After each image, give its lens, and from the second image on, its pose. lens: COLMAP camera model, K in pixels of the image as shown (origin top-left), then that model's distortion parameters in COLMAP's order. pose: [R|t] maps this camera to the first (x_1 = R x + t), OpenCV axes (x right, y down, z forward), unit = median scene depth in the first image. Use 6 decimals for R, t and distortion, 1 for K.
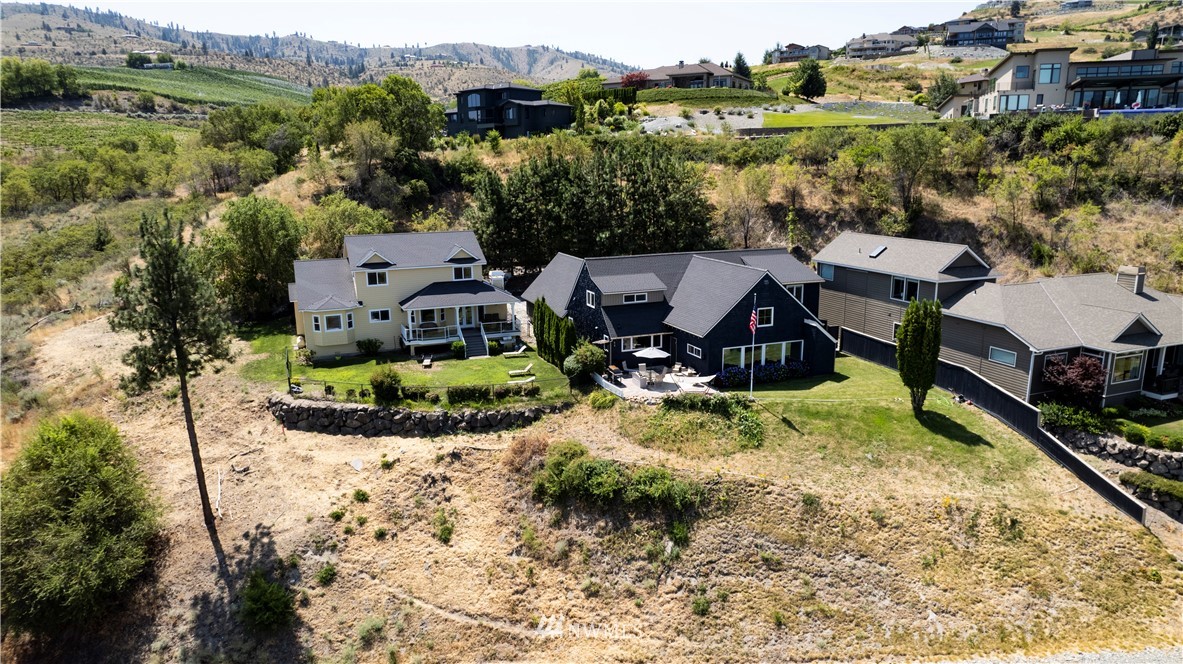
lens RADIAL K [[760.5, 0, 591.5], [0, 760.5, 332.0], [0, 0, 1]] dist [-0.073511, 0.068830]
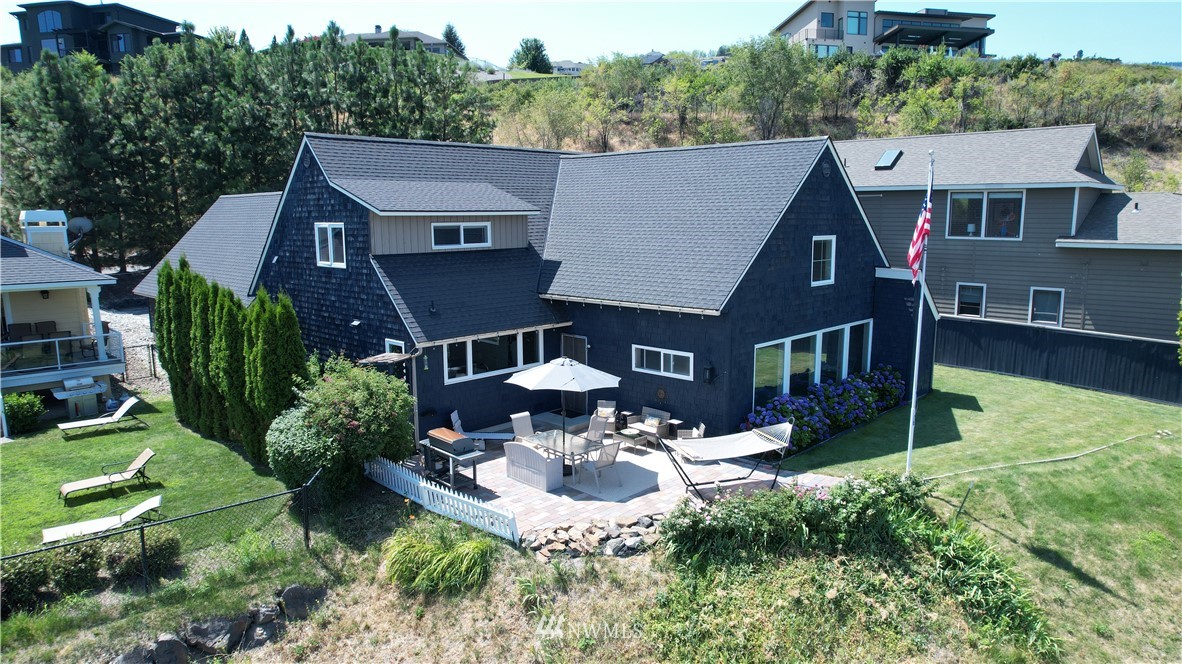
lens RADIAL K [[759.9, 0, 591.0], [0, 759.9, 332.0], [0, 0, 1]] dist [-0.073511, 0.068830]
pose [[0.911446, -0.057466, 0.407386, -0.036795], [0.083180, 0.995487, -0.045674, 0.023303], [-0.402923, 0.075516, 0.912113, 0.662765]]
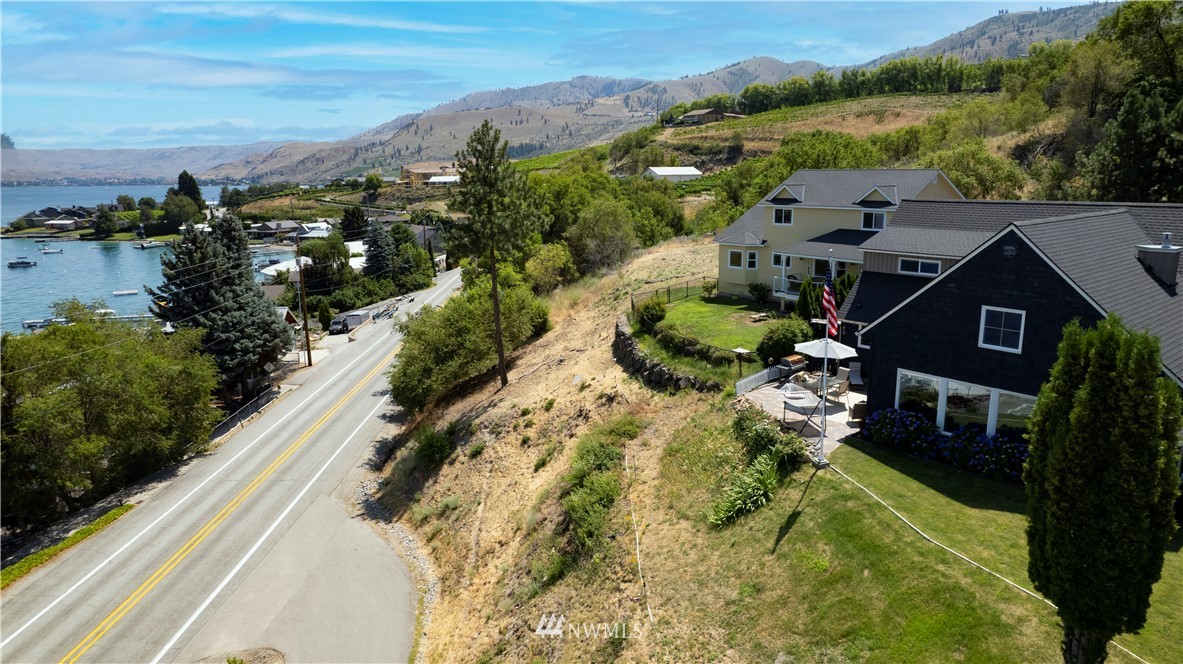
lens RADIAL K [[760.5, 0, 591.5], [0, 760.5, 332.0], [0, 0, 1]] dist [-0.073511, 0.068830]
pose [[0.297643, 0.205882, -0.932213, 0.540401], [-0.192090, 0.969414, 0.152766, -0.036796], [0.935152, 0.133600, 0.328087, 0.595573]]
